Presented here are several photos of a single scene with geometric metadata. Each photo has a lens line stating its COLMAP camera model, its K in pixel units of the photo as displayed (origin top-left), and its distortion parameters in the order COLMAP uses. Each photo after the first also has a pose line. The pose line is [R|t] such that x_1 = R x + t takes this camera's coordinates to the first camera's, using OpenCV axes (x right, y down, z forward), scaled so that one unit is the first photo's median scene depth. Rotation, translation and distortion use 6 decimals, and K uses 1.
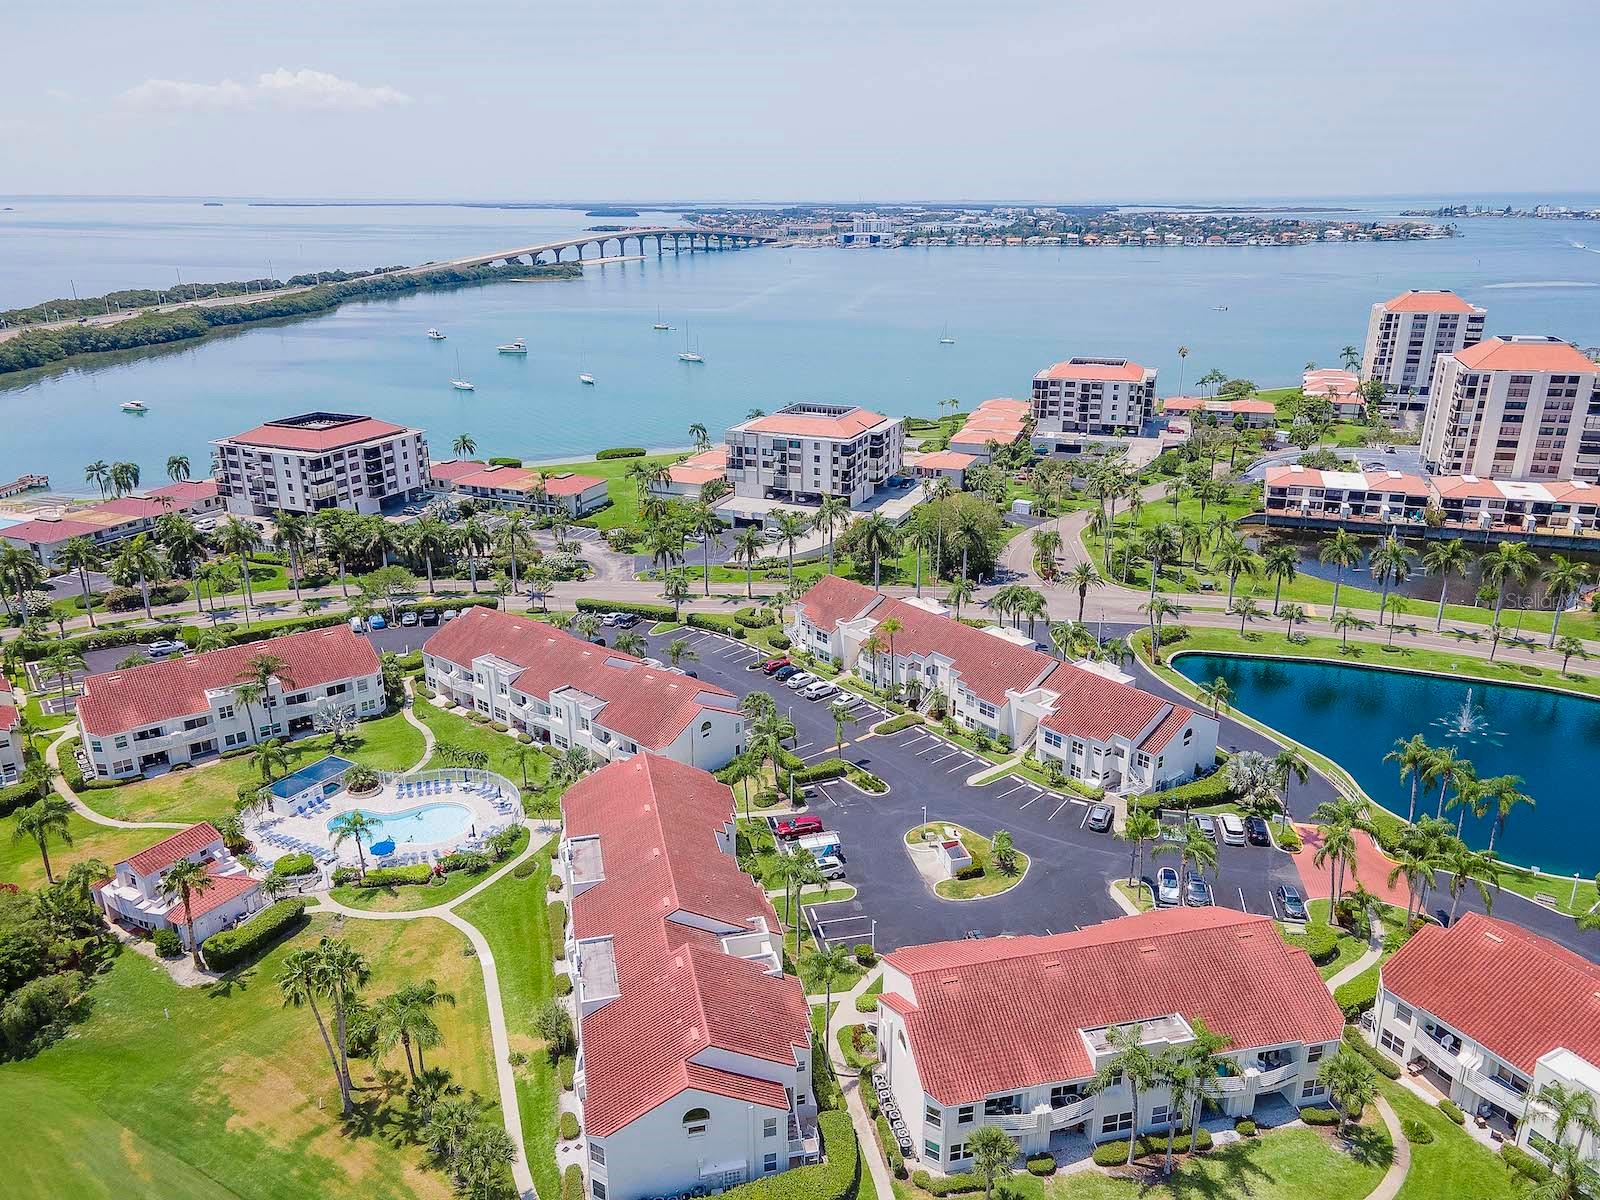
lens RADIAL K [[1158.1, 0, 806.9], [0, 1158.1, 596.0], [0, 0, 1]] dist [0.037832, 0.024318]
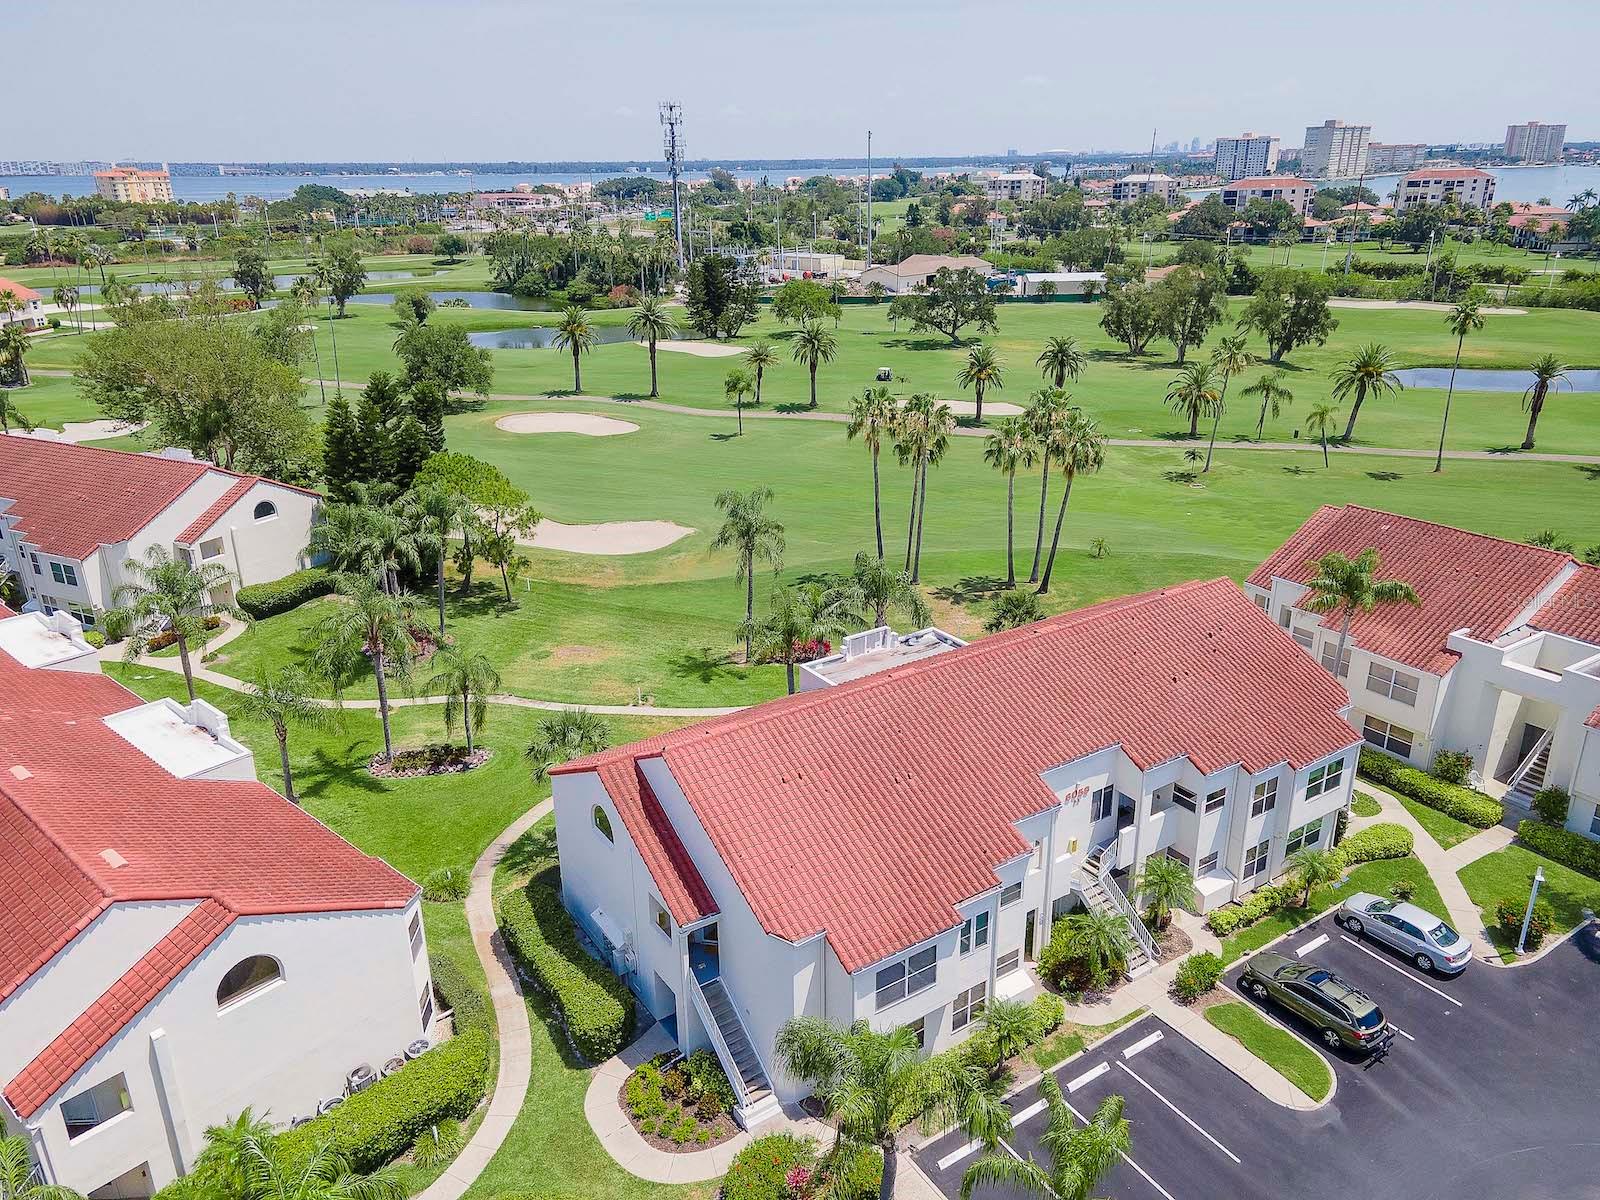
lens RADIAL K [[1158.1, 0, 805.5], [0, 1158.1, 598.3], [0, 0, 1]] dist [0.037832, 0.024318]
pose [[-0.936907, 0.138345, -0.321040, 0.238279], [-0.098216, 0.777197, 0.621546, -0.019588], [0.335499, 0.613862, -0.714573, 0.643996]]
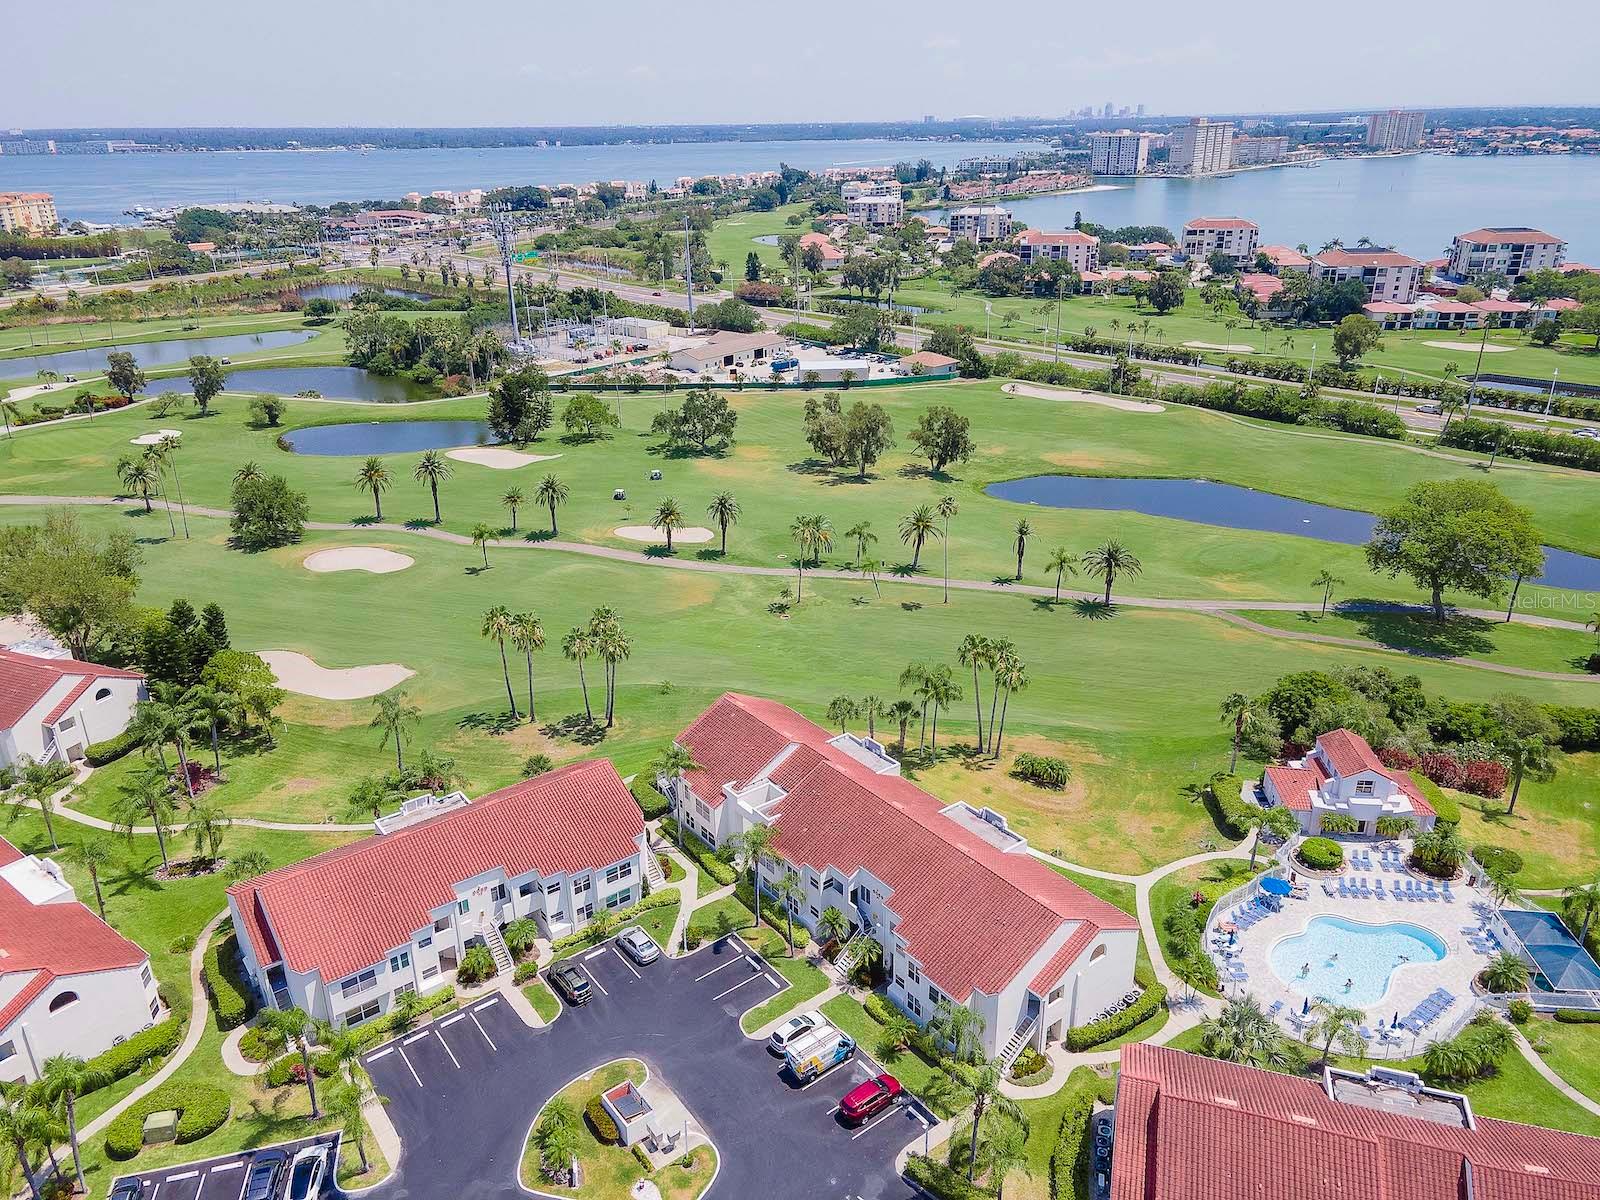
lens RADIAL K [[1158.1, 0, 806.2], [0, 1158.1, 597.4], [0, 0, 1]] dist [0.037832, 0.024318]
pose [[-0.913321, 0.171385, -0.369421, 0.149635], [-0.114768, 0.762043, 0.637274, -0.291438], [0.390734, 0.624434, -0.676321, 0.842445]]
